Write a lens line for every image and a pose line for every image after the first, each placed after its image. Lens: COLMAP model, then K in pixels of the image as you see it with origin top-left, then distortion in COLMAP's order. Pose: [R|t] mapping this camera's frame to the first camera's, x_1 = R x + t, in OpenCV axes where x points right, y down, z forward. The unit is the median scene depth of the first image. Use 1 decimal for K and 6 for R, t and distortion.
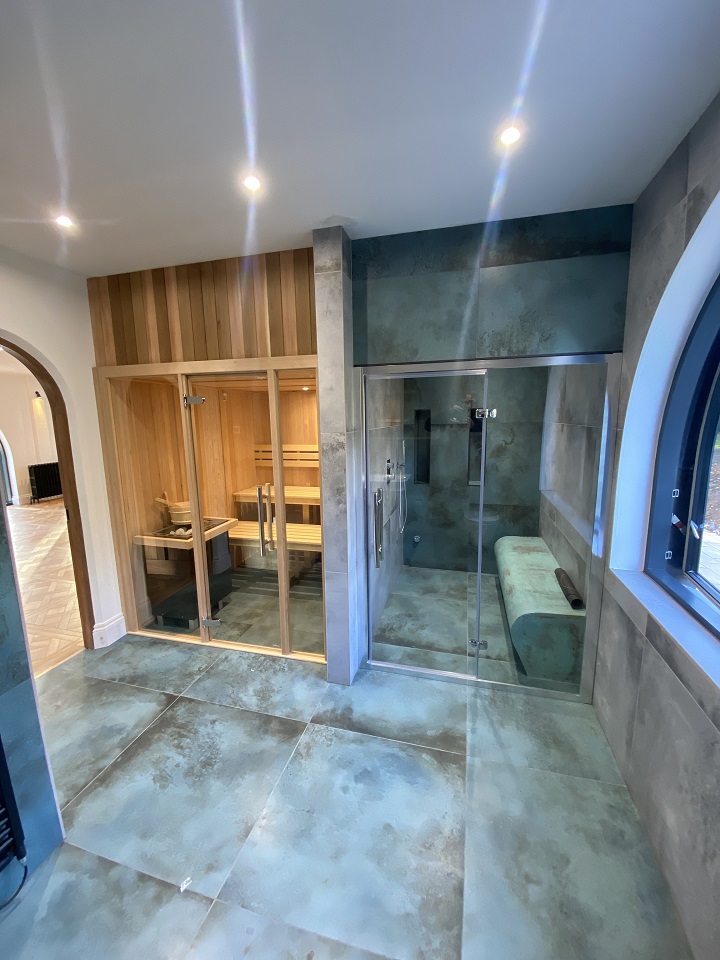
lens RADIAL K [[393.1, 0, 360.0], [0, 393.1, 480.0], [0, 0, 1]] dist [0.034304, -0.024146]
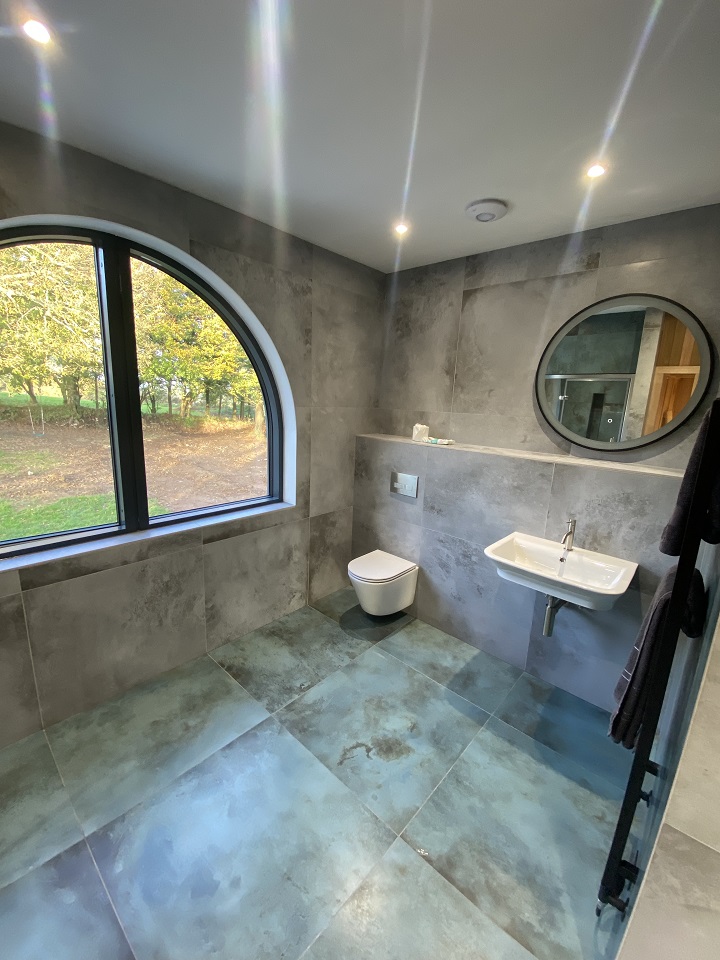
lens RADIAL K [[393.1, 0, 360.0], [0, 393.1, 480.0], [0, 0, 1]] dist [0.034304, -0.024146]
pose [[-0.890486, -0.116458, 0.439855, -0.575489], [0.046838, 0.938095, 0.343197, -0.235444], [-0.452594, 0.326214, -0.829906, 1.471692]]
